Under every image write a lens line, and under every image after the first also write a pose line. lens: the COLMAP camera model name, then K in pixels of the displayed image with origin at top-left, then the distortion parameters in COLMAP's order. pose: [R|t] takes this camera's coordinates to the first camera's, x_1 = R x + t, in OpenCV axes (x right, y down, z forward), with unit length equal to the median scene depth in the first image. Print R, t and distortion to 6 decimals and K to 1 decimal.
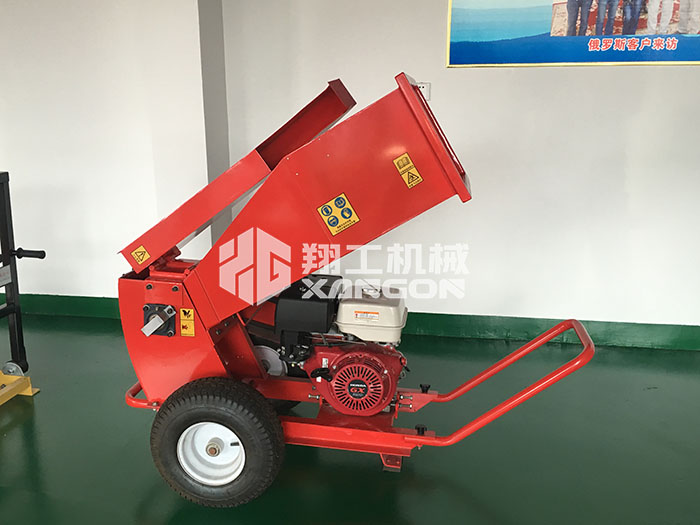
lens RADIAL K [[692.1, 0, 349.0], [0, 692.1, 261.7], [0, 0, 1]] dist [0.030443, 0.000000]
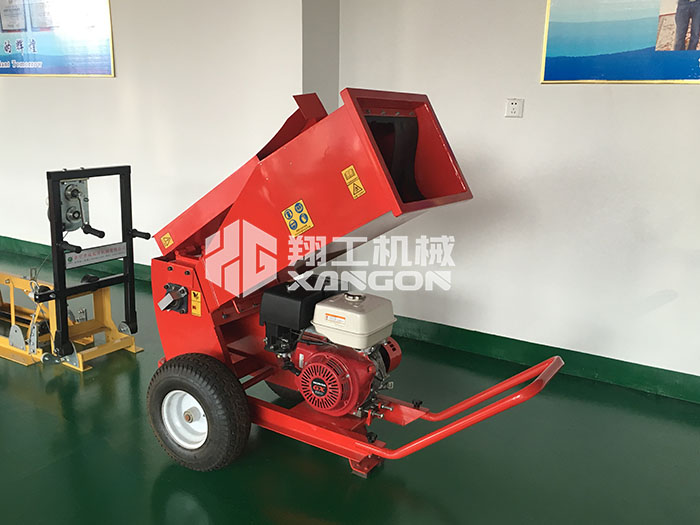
lens RADIAL K [[692.1, 0, 348.3], [0, 692.1, 262.4], [0, 0, 1]] dist [0.030443, 0.000000]
pose [[0.921118, 0.109936, -0.373437, 0.416256], [-0.116570, 0.993171, 0.004846, -0.014134], [0.371419, 0.039068, 0.927643, 0.035175]]
